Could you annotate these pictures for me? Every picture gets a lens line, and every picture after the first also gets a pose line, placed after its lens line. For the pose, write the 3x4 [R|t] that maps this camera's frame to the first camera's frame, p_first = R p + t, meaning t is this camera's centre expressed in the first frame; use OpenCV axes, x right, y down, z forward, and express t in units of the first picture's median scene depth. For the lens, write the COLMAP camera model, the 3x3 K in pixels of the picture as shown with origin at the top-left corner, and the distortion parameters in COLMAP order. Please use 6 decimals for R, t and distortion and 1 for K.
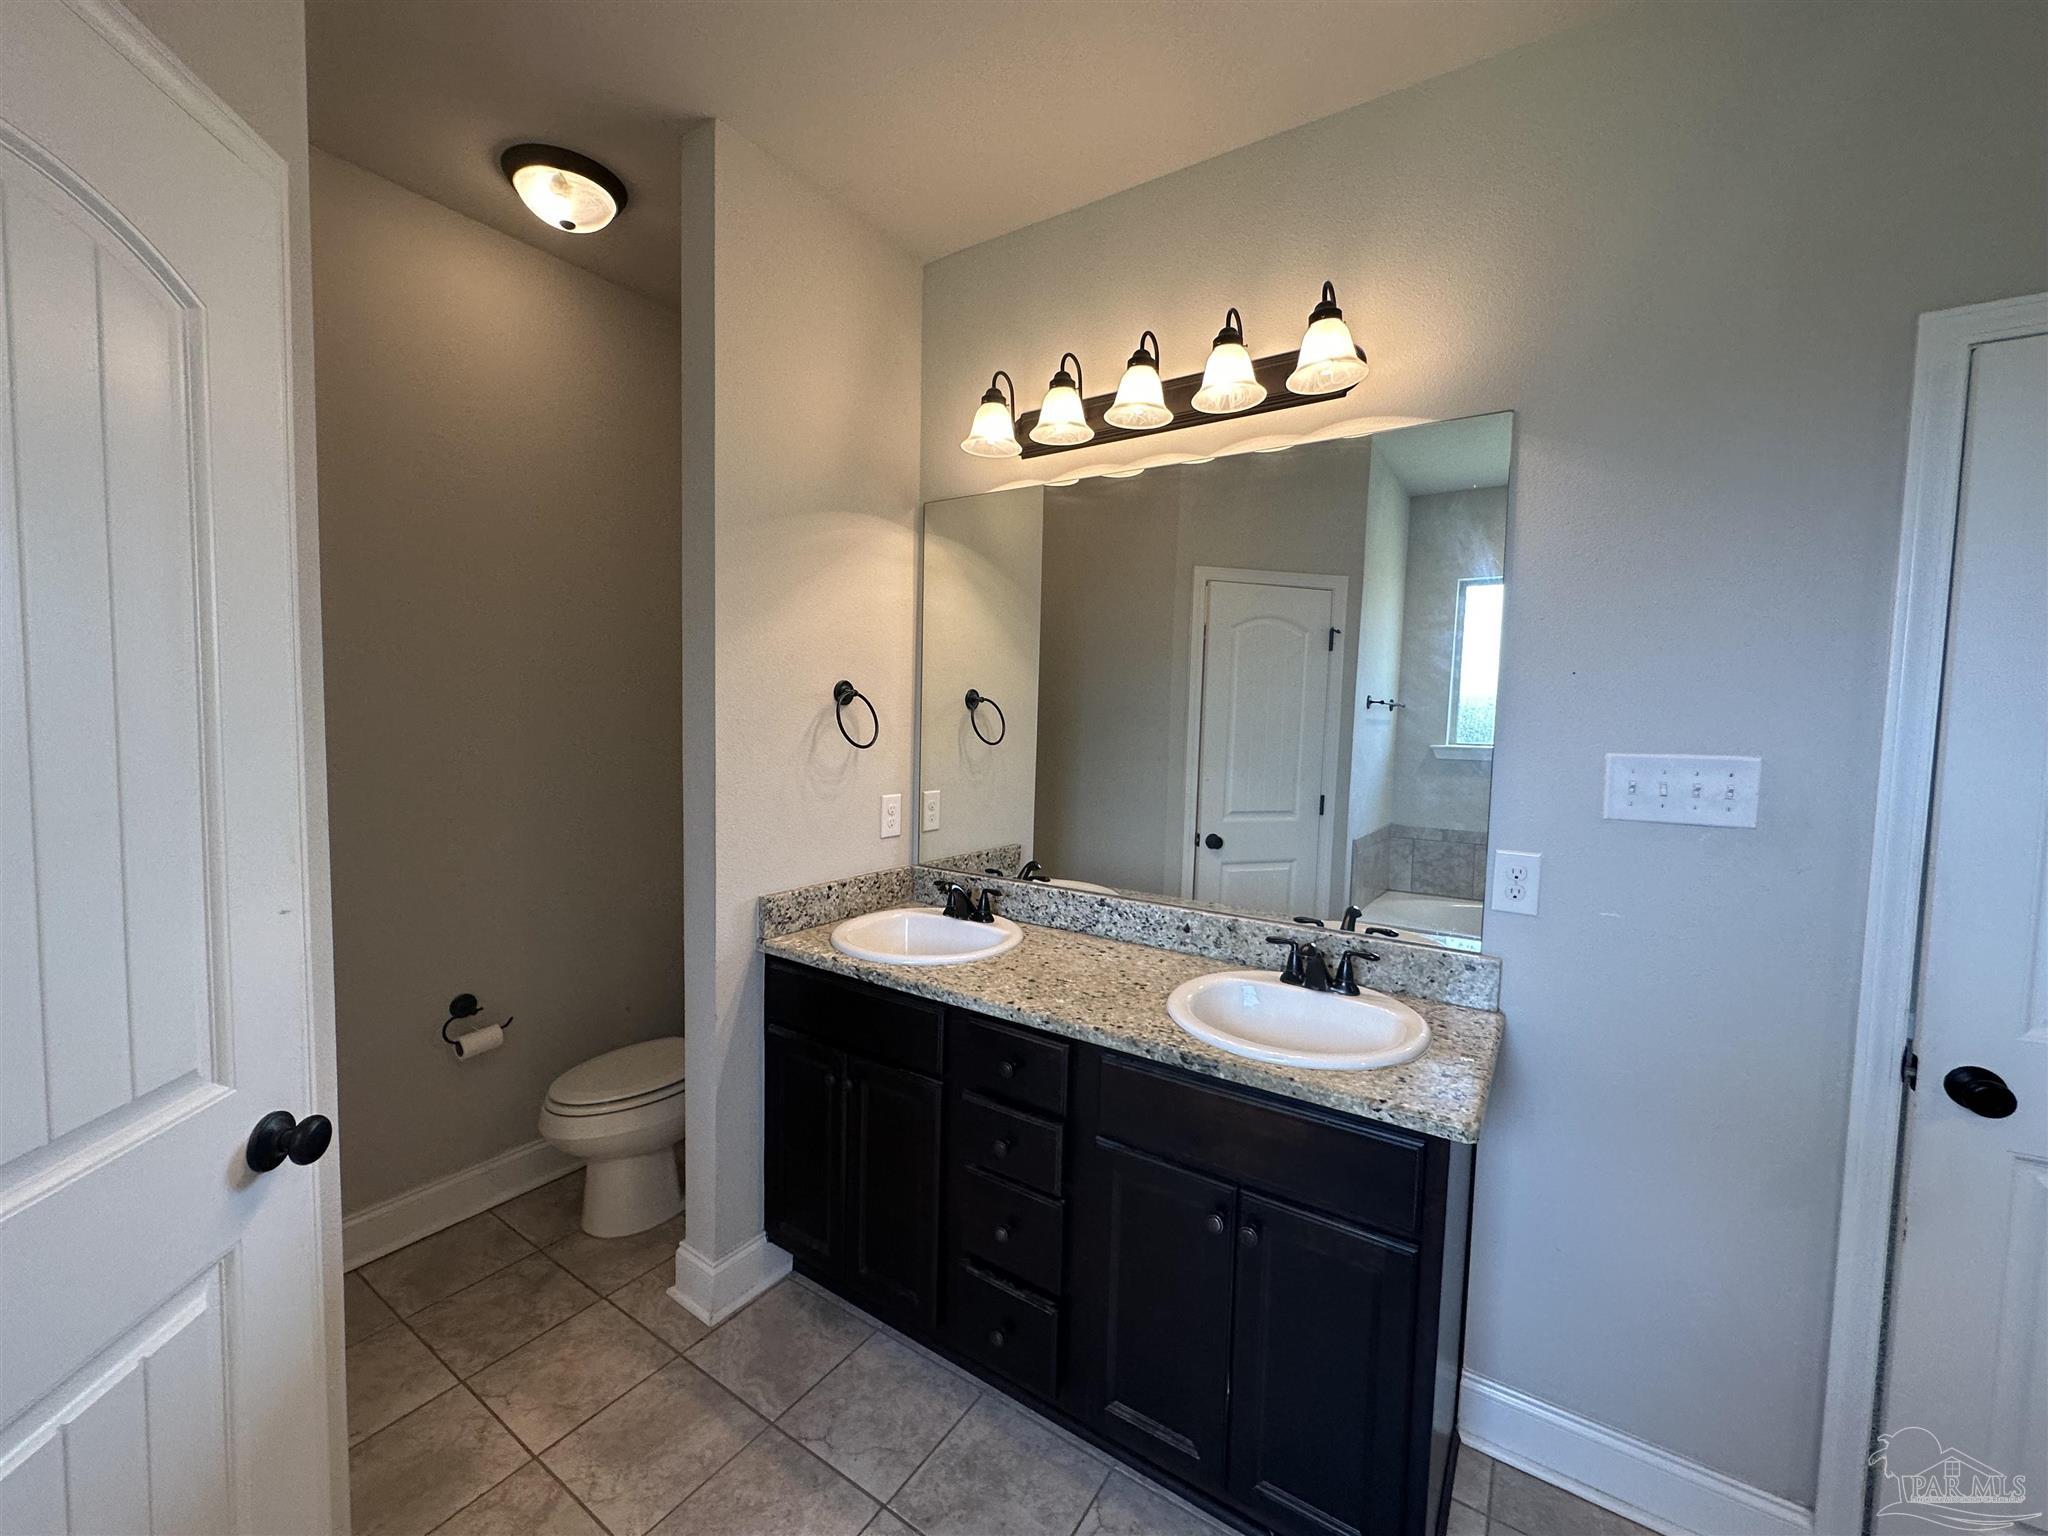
lens RADIAL K [[813.5, 0, 1026.3], [0, 813.5, 768.8], [0, 0, 1]] dist [-0.005266, 0.000247]
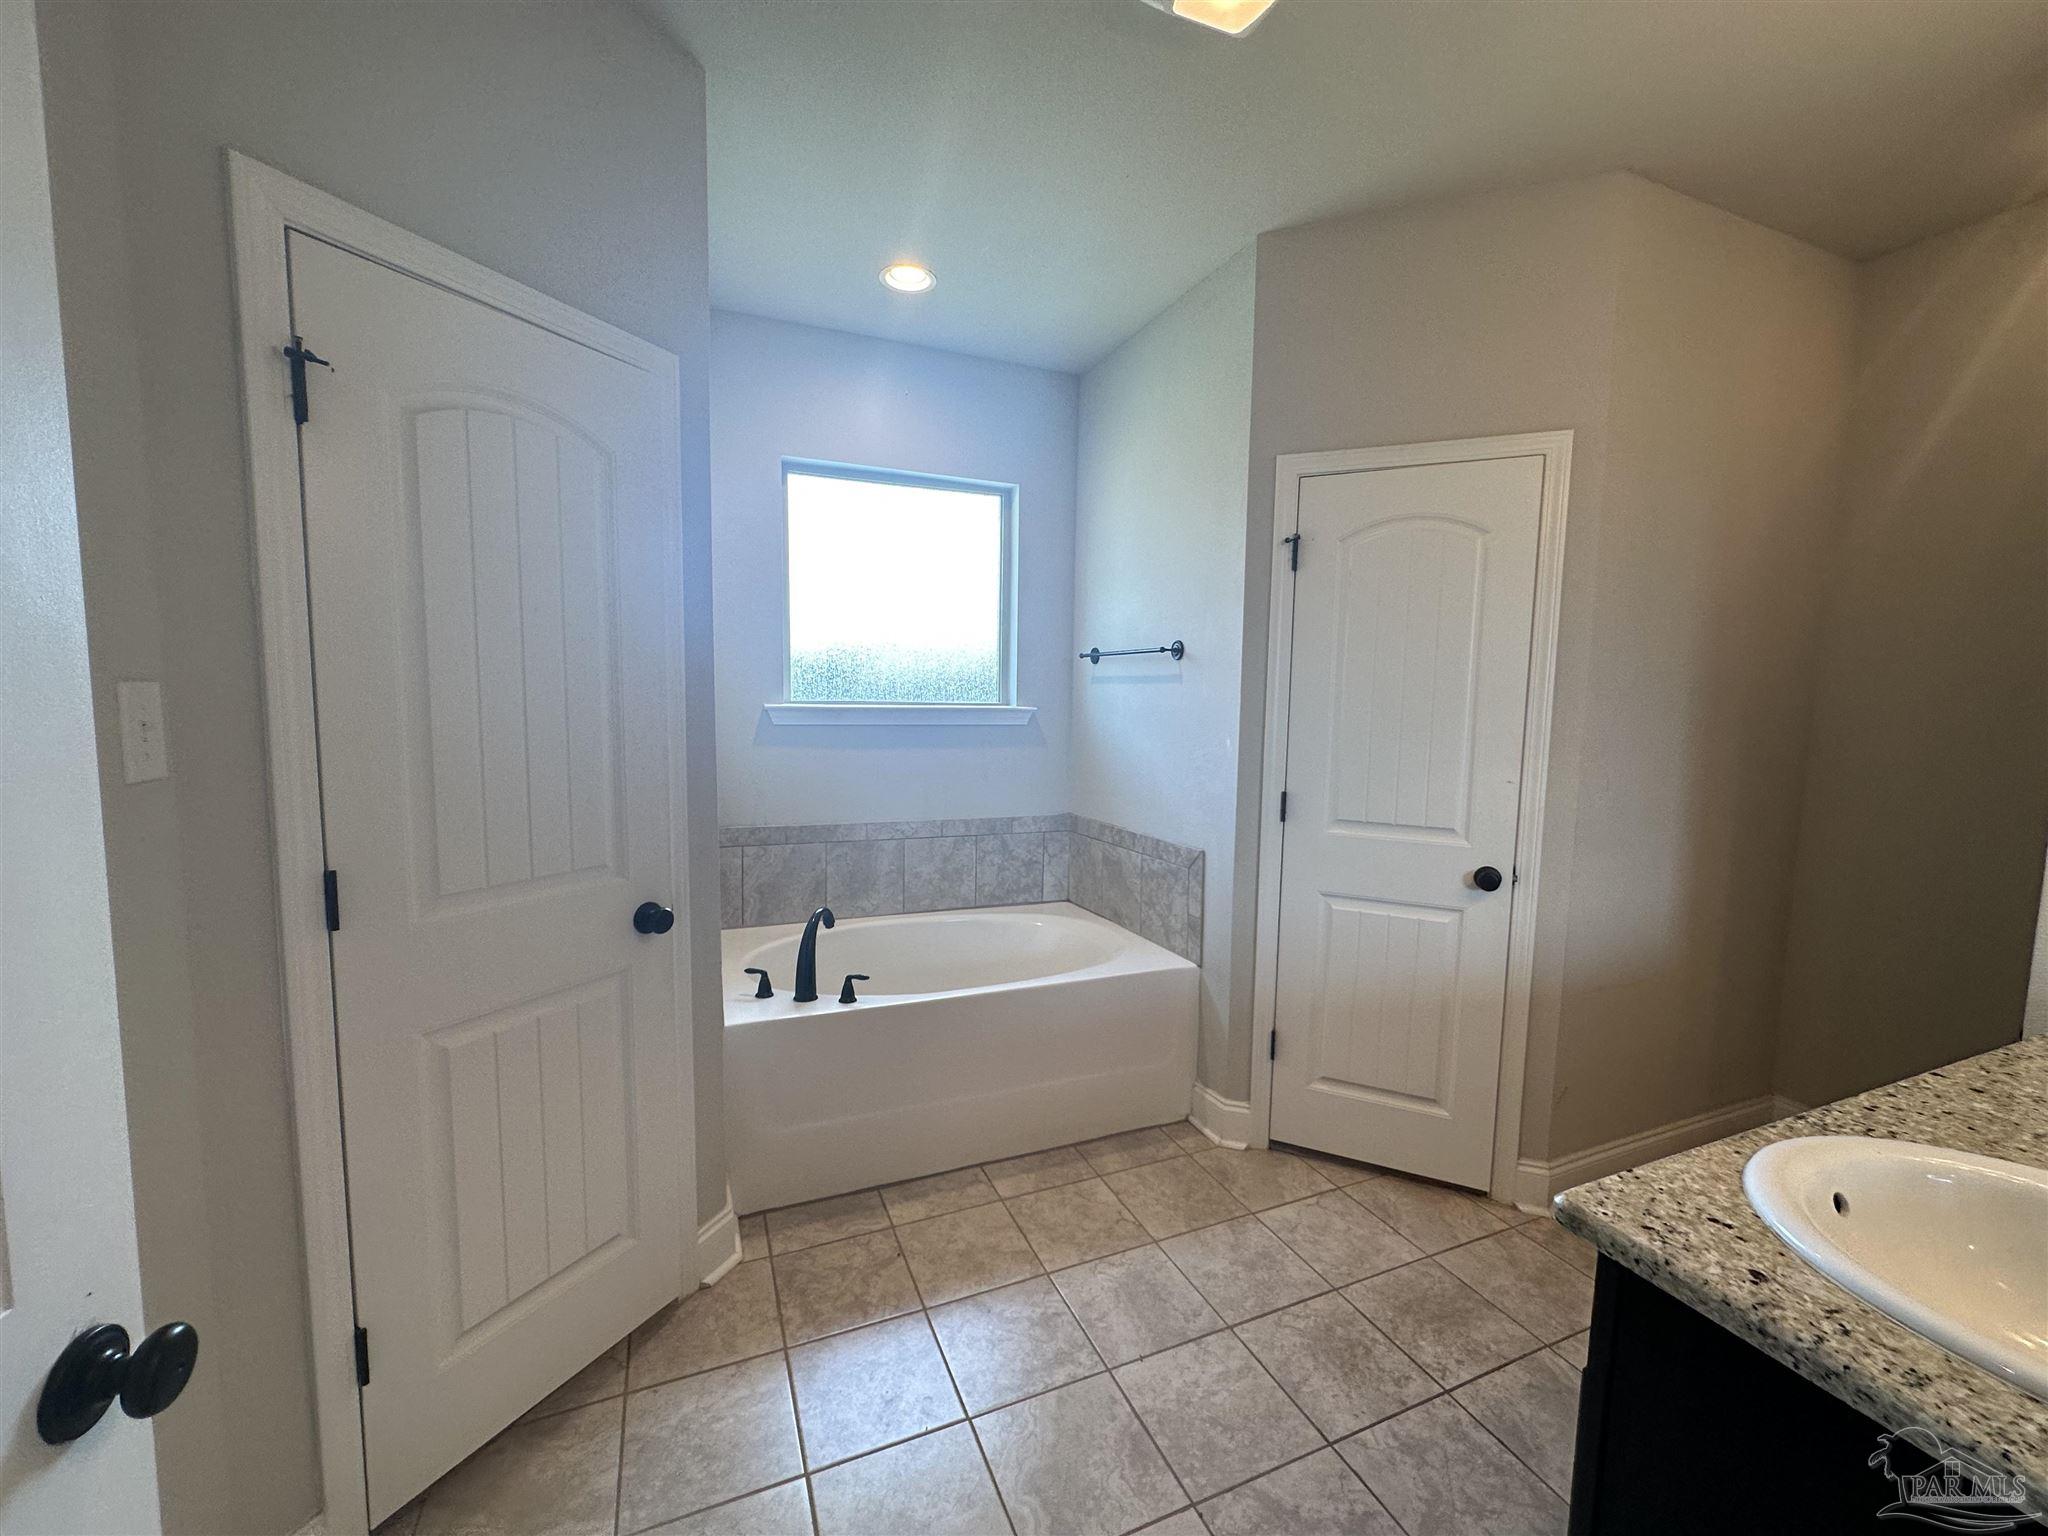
lens RADIAL K [[813.5, 0, 1026.3], [0, 813.5, 768.8], [0, 0, 1]] dist [-0.005266, 0.000247]
pose [[-0.557006, 0.043171, -0.829386, 0.917360], [-0.087142, 0.990097, 0.110060, 0.005409], [0.825924, 0.133579, -0.547728, 0.610495]]
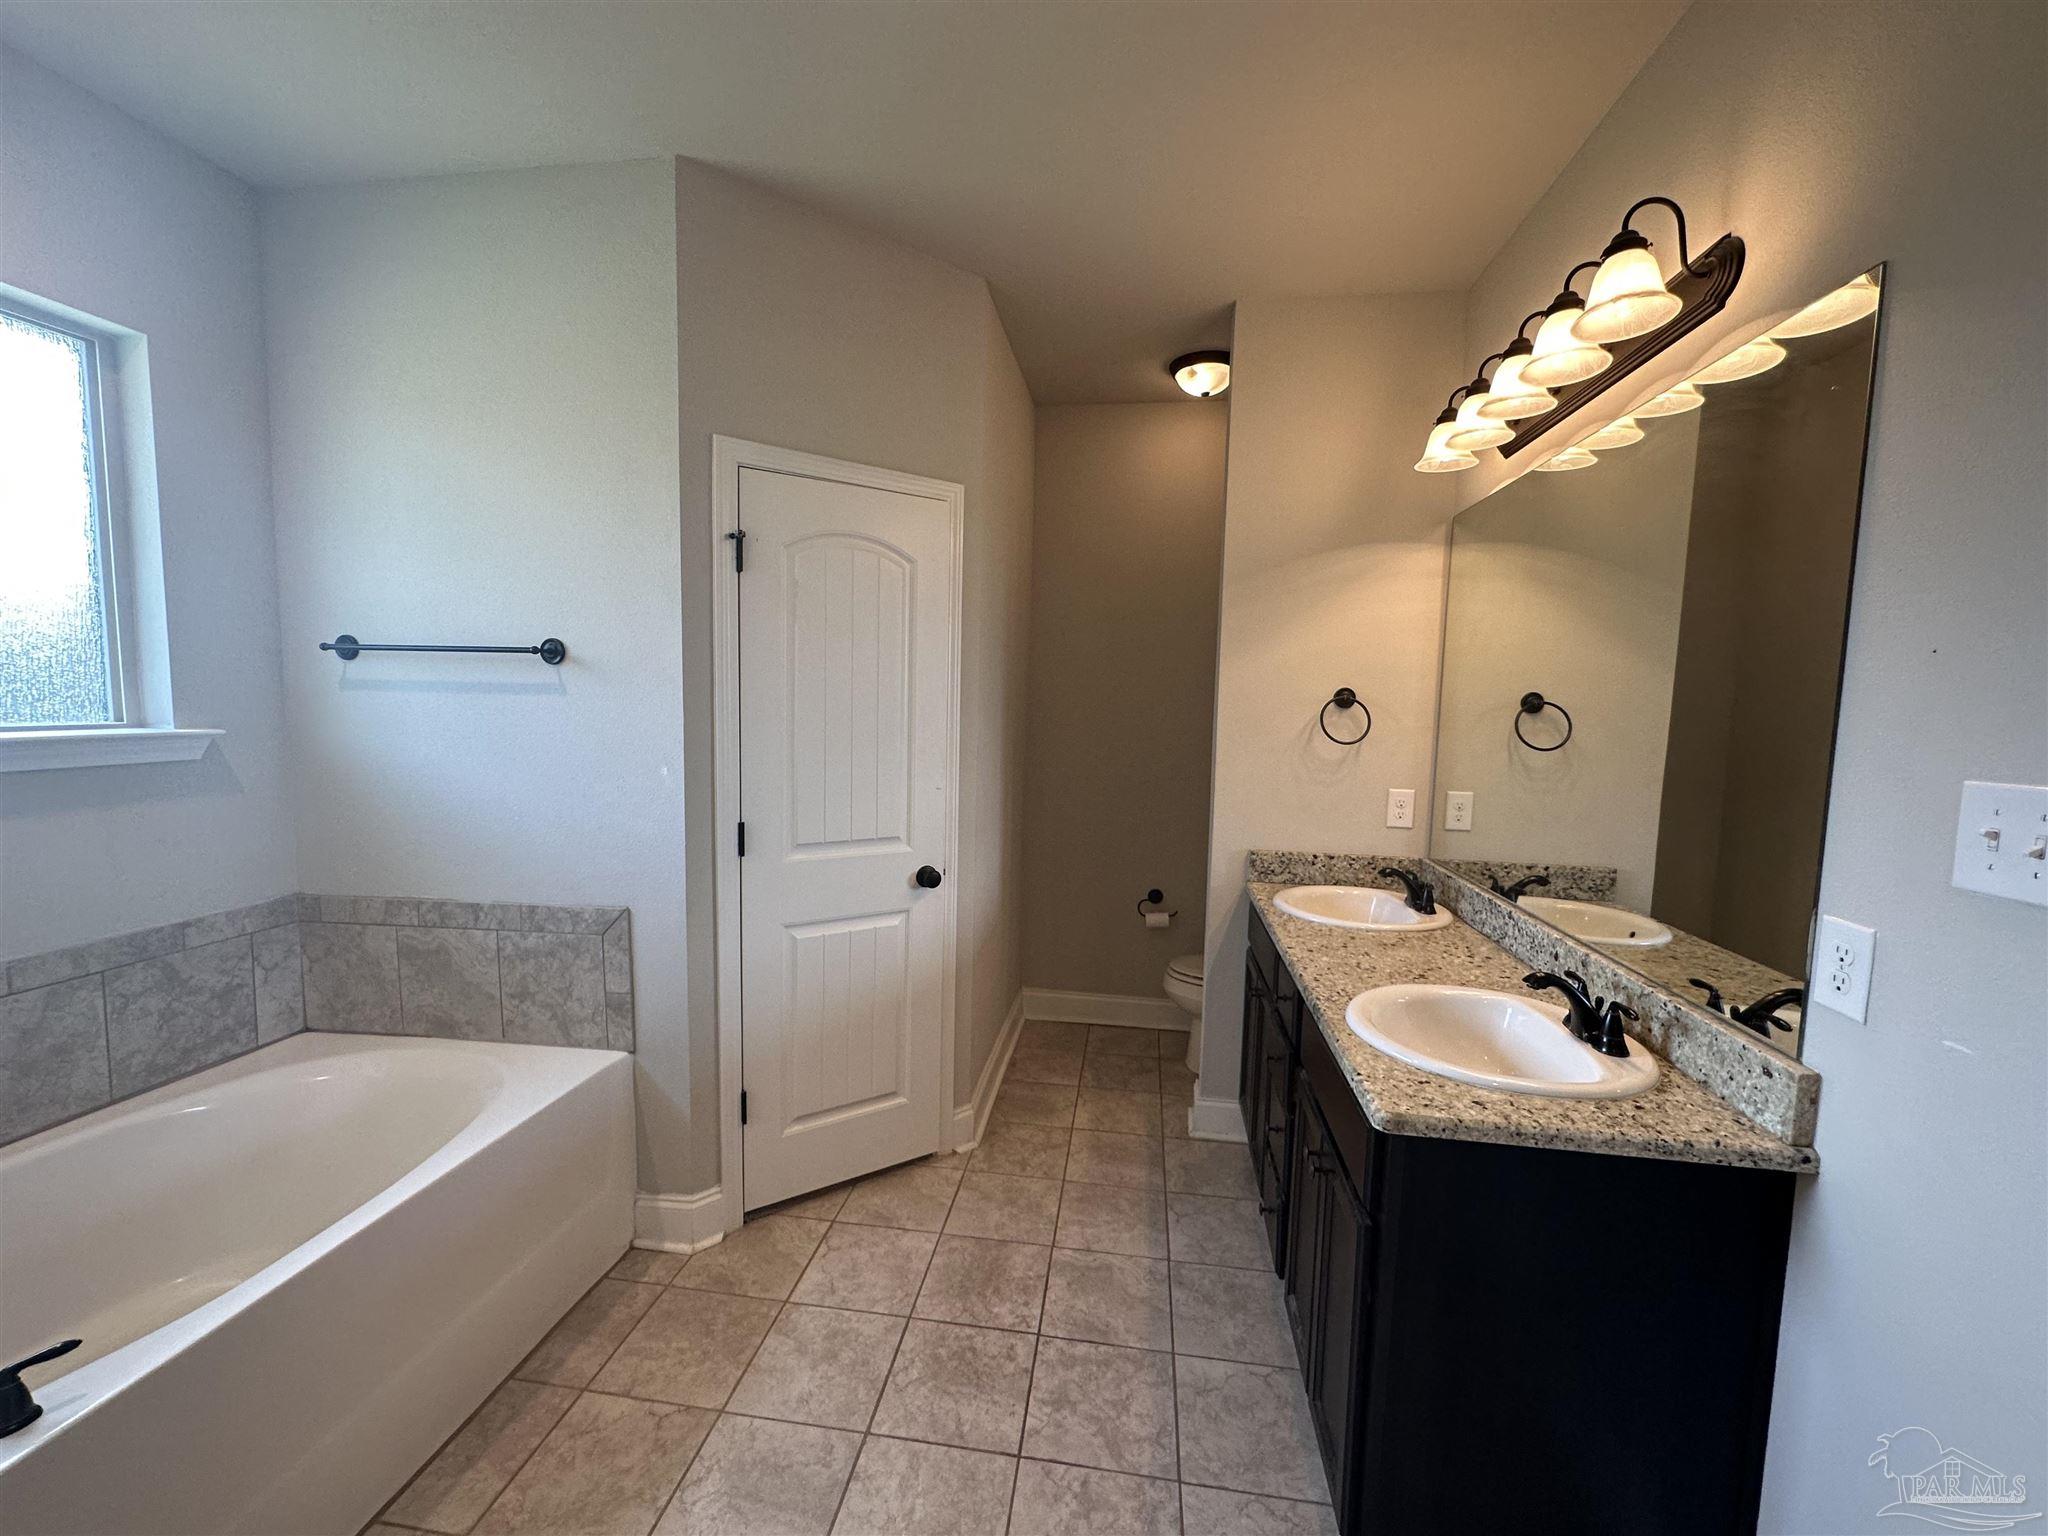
lens RADIAL K [[813.5, 0, 1026.3], [0, 813.5, 768.8], [0, 0, 1]] dist [-0.005266, 0.000247]
pose [[0.425610, 0.064612, -0.902597, 0.806811], [-0.073931, 0.996596, 0.036479, 0.001710], [0.901882, 0.051204, 0.428938, 0.086365]]
